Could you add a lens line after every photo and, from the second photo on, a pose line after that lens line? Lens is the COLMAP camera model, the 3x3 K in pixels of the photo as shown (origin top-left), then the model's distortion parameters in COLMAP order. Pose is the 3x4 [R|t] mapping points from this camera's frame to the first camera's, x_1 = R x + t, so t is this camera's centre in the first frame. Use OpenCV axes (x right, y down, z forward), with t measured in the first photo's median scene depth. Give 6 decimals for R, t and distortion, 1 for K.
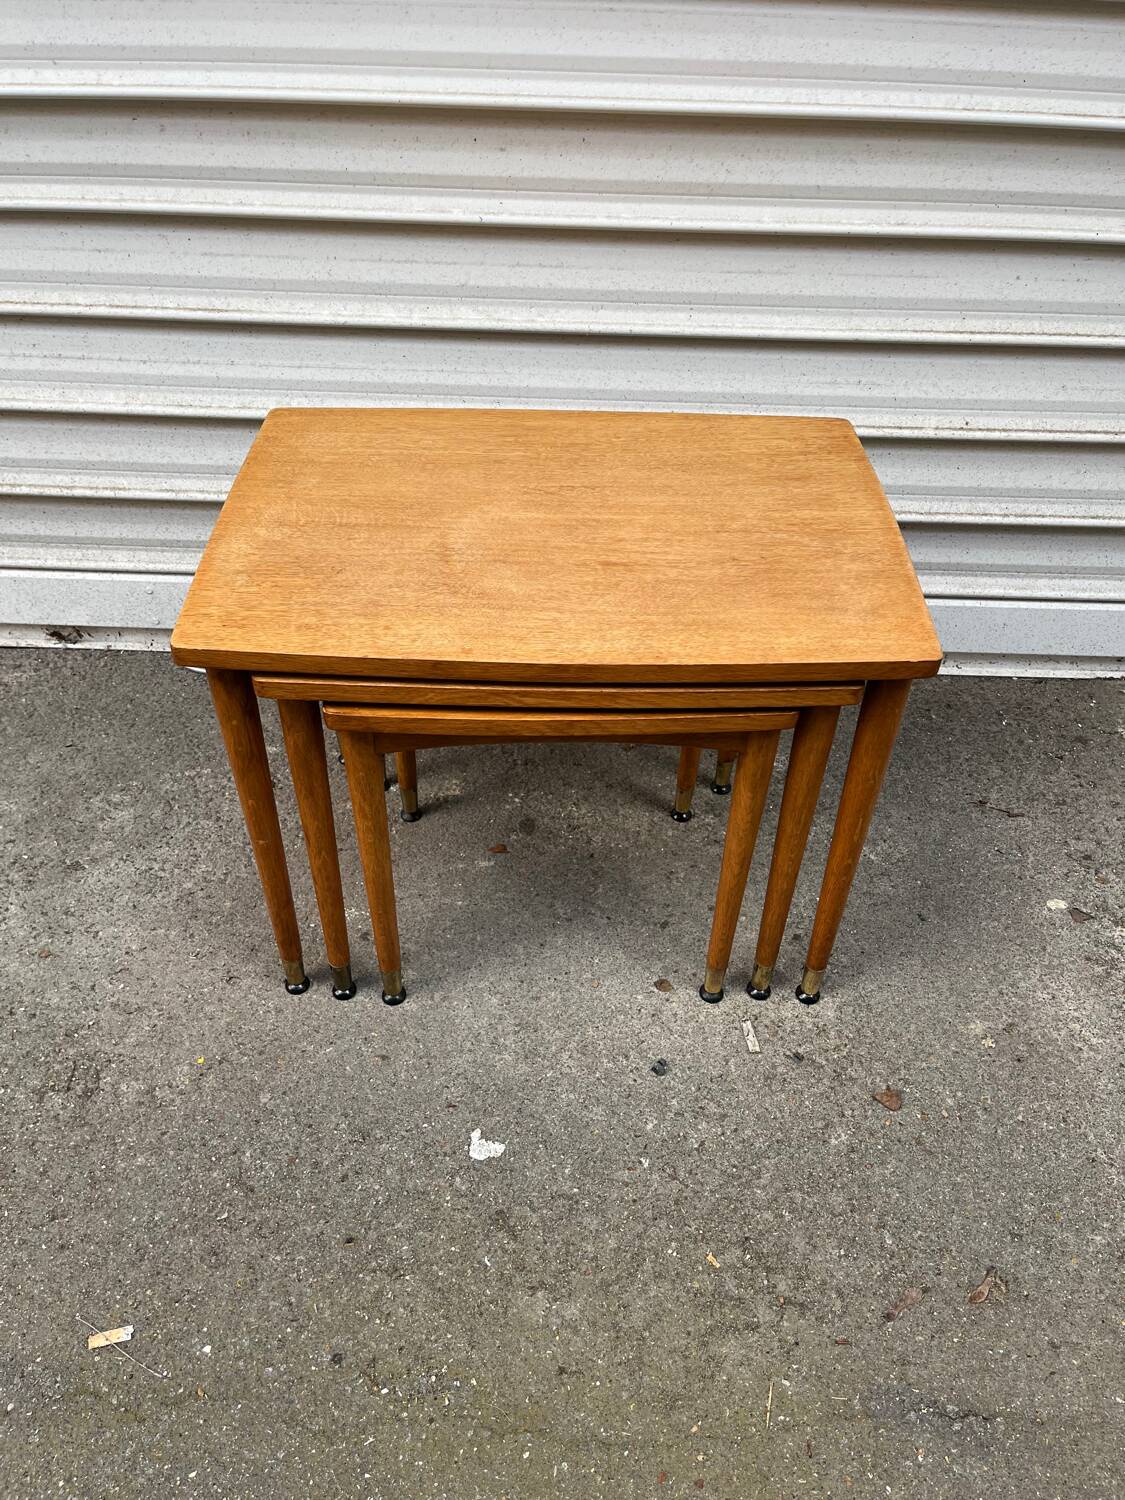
lens RADIAL K [[1160.1, 0, 551.5], [0, 1160.1, 741.6], [0, 0, 1]] dist [0.057625, -0.083173]
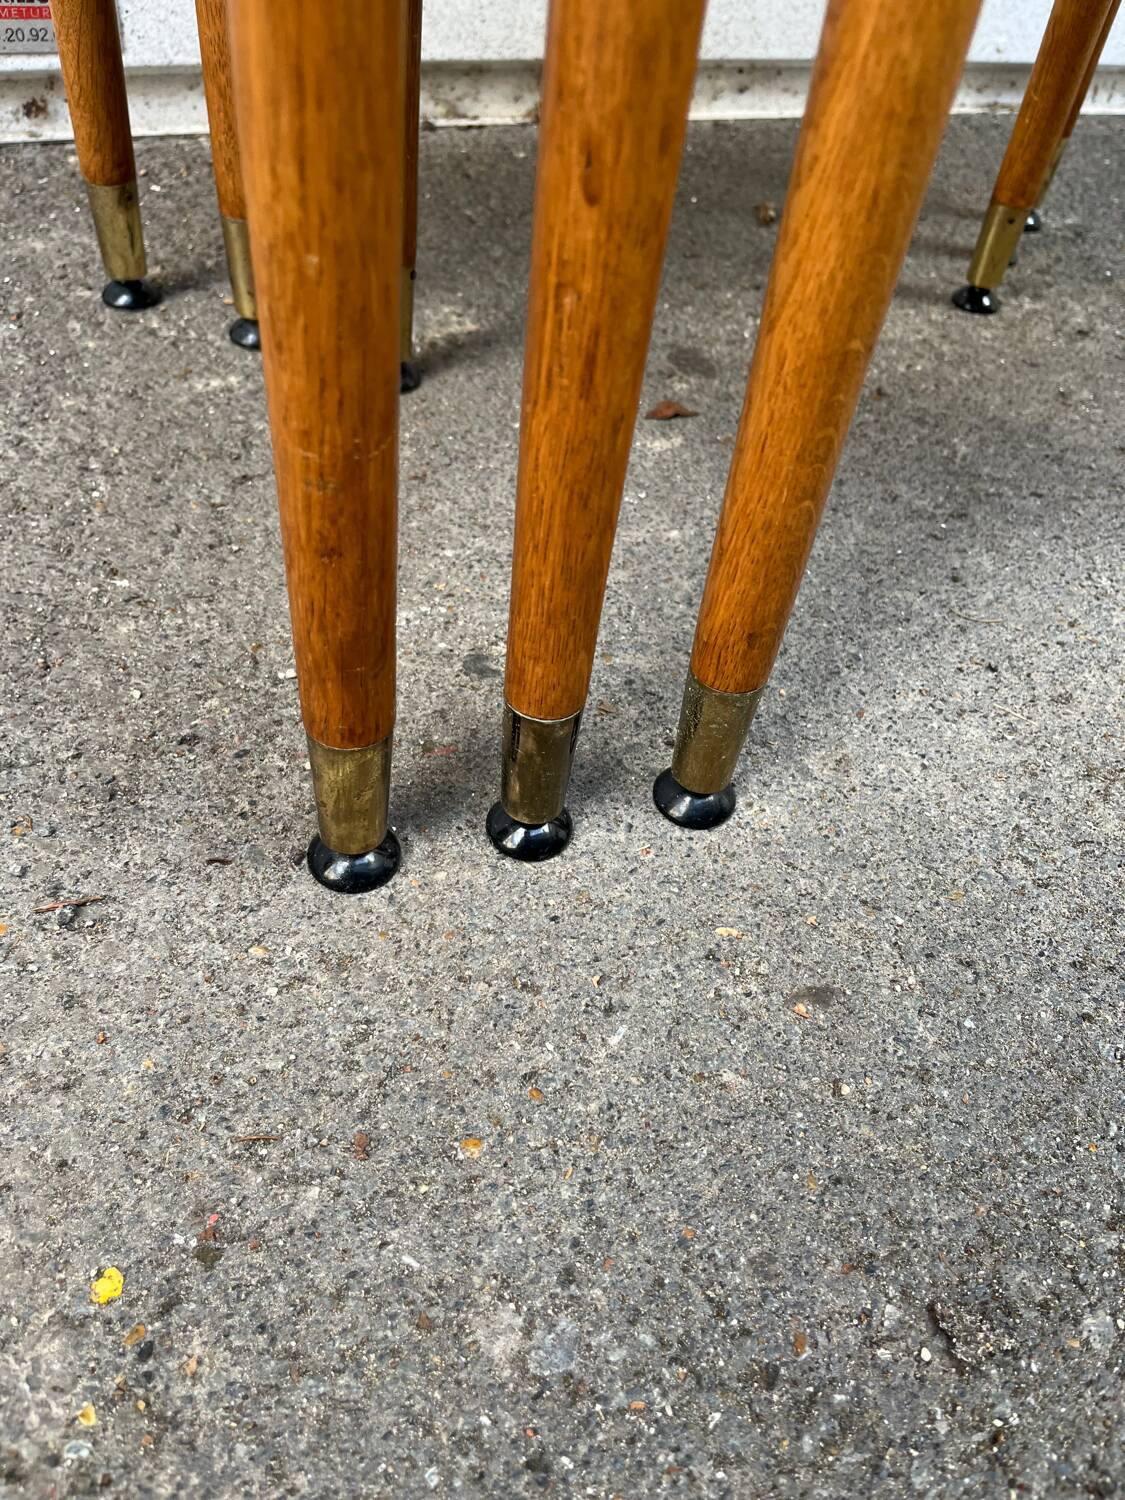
lens RADIAL K [[1160.1, 0, 580.3], [0, 1160.1, 756.0], [0, 0, 1]] dist [0.057625, -0.083173]
pose [[0.899279, -0.243865, 0.363082, -0.270053], [0.211916, 0.969126, 0.126043, 0.168739], [-0.382609, -0.036405, 0.923193, 0.759059]]
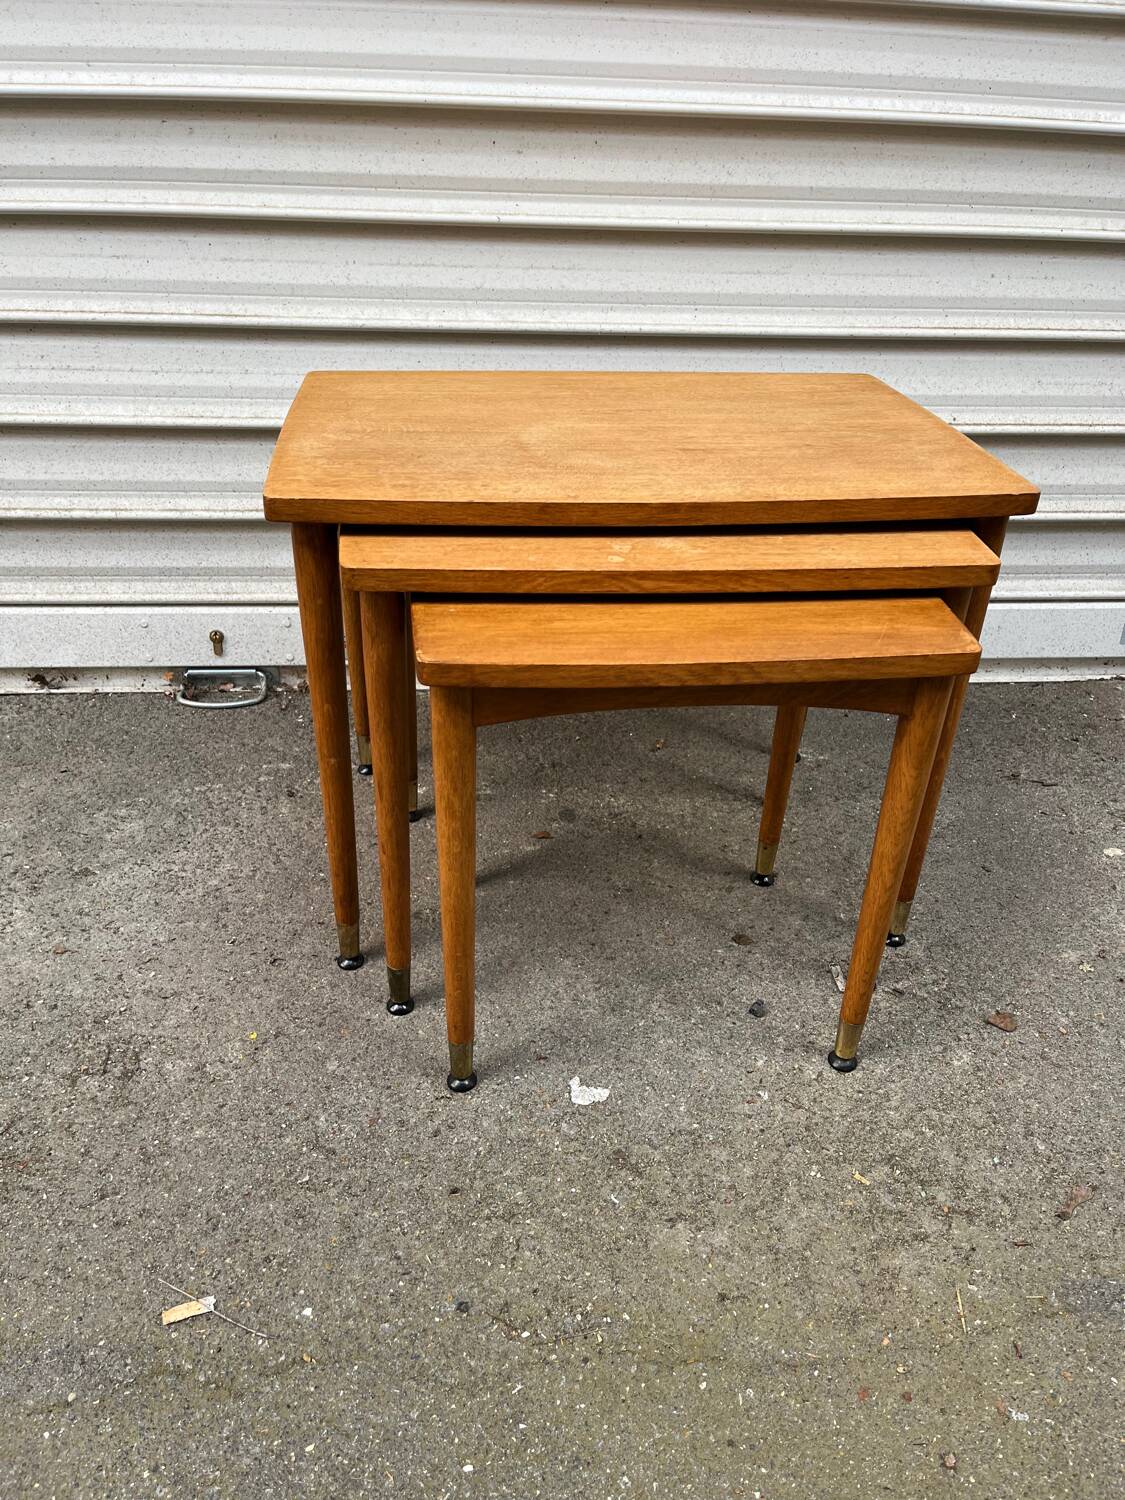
lens RADIAL K [[1160.1, 0, 551.7], [0, 1160.1, 758.1], [0, 0, 1]] dist [0.057625, -0.083173]
pose [[0.994040, -0.045733, 0.098964, -0.148499], [0.063376, 0.981026, -0.183223, 0.236069], [-0.088707, 0.188403, 0.978077, 0.067586]]
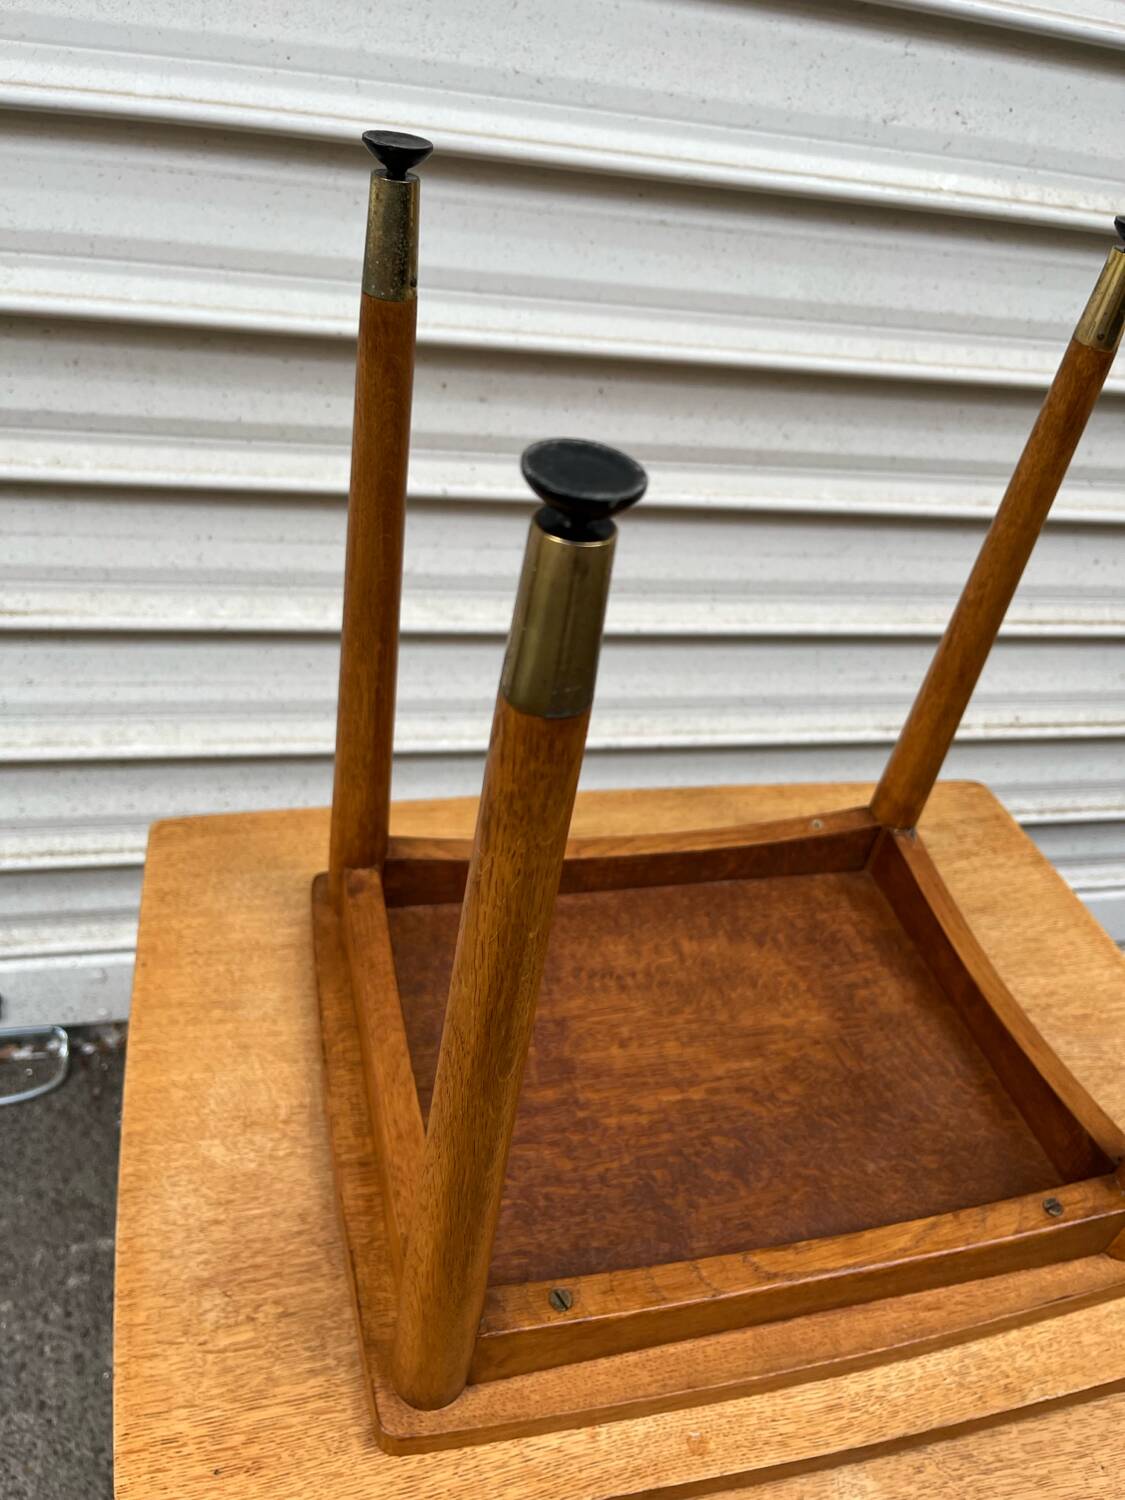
lens RADIAL K [[1160.1, 0, 567.6], [0, 1160.1, 758.7], [0, 0, 1]] dist [0.057625, -0.083173]
pose [[0.960652, -0.053835, 0.272487, -0.196641], [0.063112, 0.997683, -0.025390, -0.290169], [-0.270489, 0.041588, 0.961824, 0.362782]]
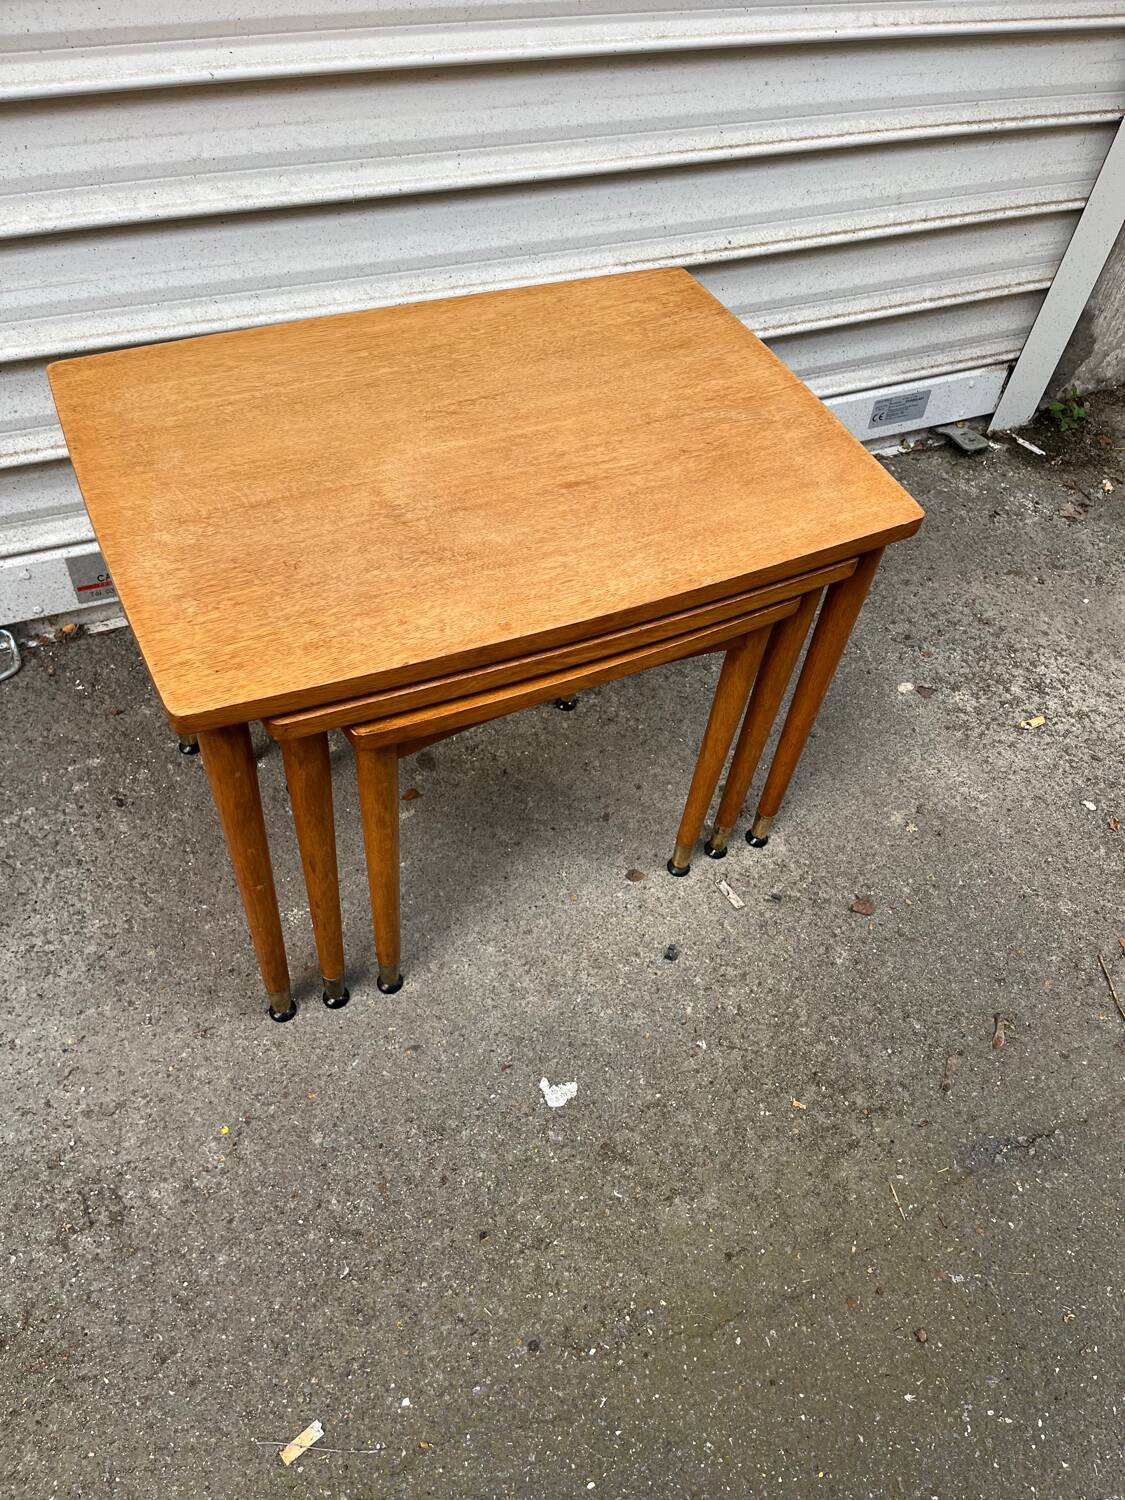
lens RADIAL K [[1160.1, 0, 584.4], [0, 1160.1, 766.5], [0, 0, 1]] dist [0.057625, -0.083173]
pose [[0.889929, -0.301536, 0.342203, -0.270127], [0.234159, 0.945911, 0.224549, -0.122733], [-0.391403, -0.119703, 0.912400, 0.107879]]
